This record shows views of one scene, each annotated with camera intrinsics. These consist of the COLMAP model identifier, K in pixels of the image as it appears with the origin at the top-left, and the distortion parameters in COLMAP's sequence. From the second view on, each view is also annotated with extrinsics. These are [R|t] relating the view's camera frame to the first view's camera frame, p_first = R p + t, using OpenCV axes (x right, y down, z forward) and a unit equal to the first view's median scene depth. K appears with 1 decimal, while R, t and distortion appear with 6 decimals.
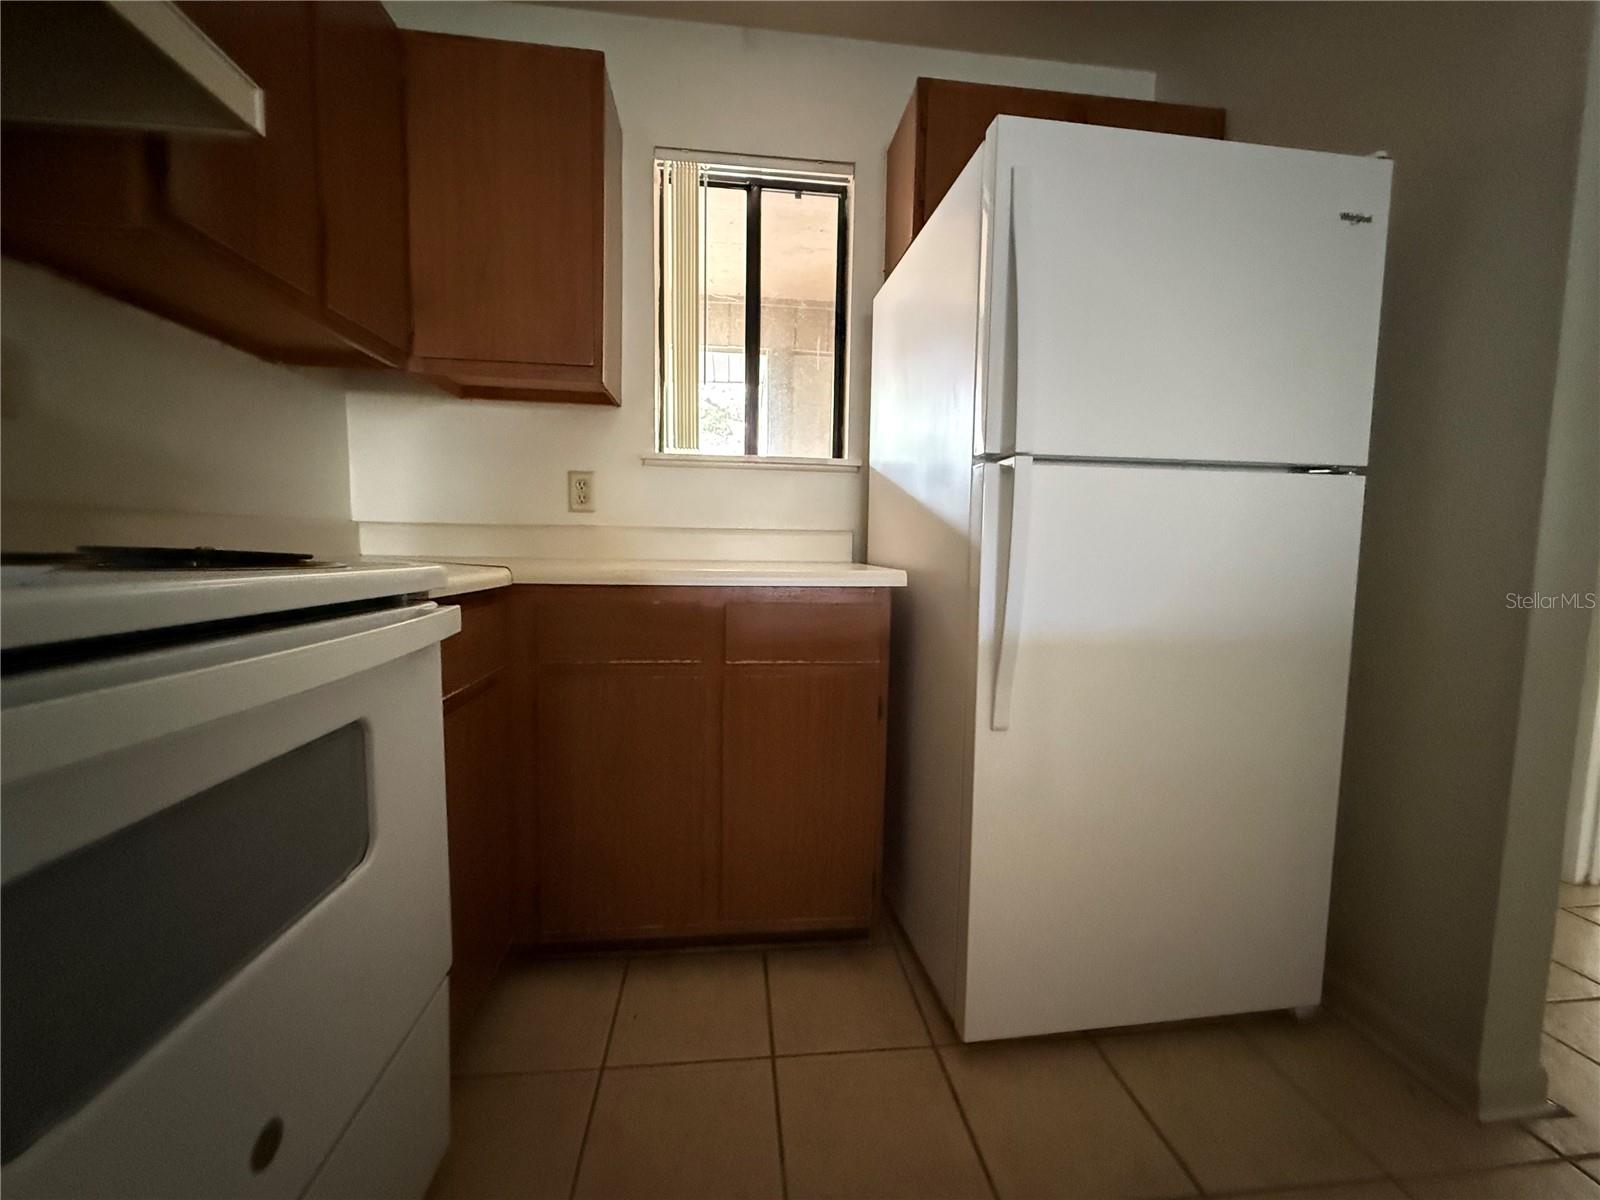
lens RADIAL K [[643.4, 0, 806.6], [0, 643.4, 592.9], [0, 0, 1]] dist [-0.001926, -0.000056]
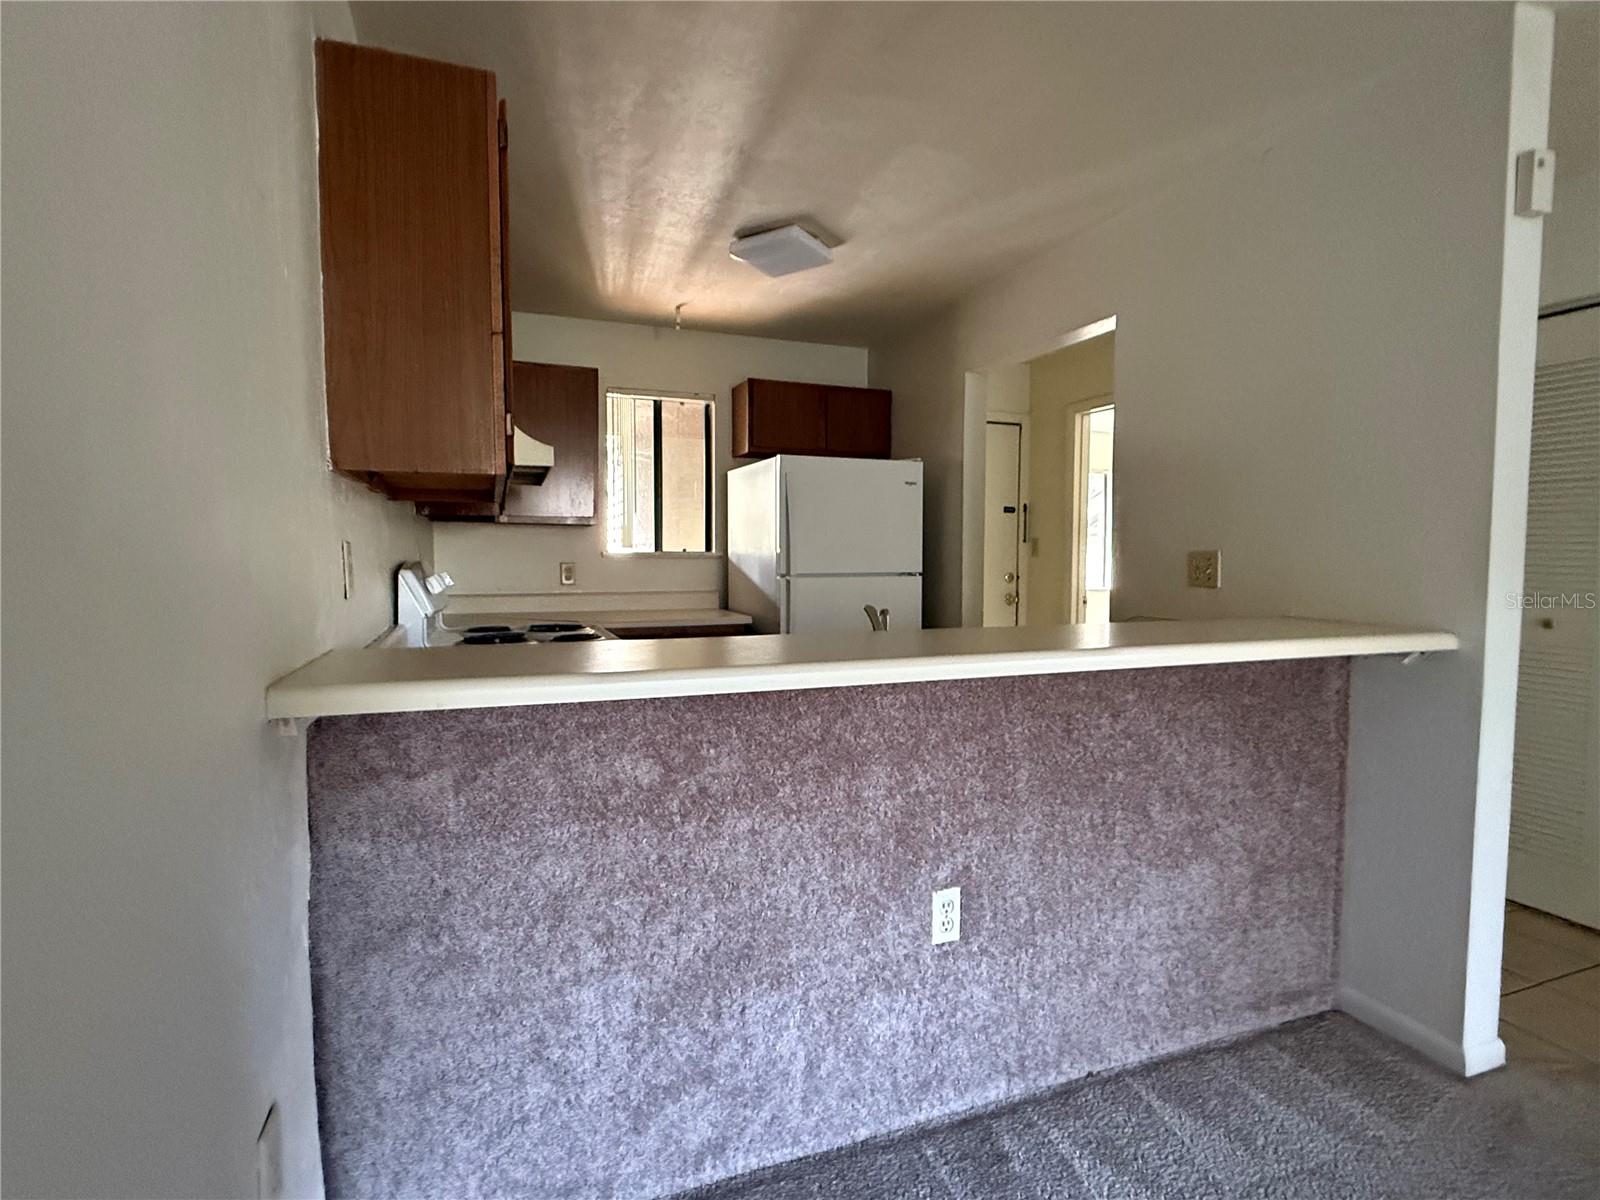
lens RADIAL K [[792.0, 0, 802.8], [0, 792.0, 600.7], [0, 0, 1]] dist [-0.000037, -0.000002]
pose [[0.969195, -0.026180, 0.244899, -0.249113], [0.030953, 0.999398, -0.015663, -0.027702], [-0.244342, 0.022761, 0.969422, -1.249779]]
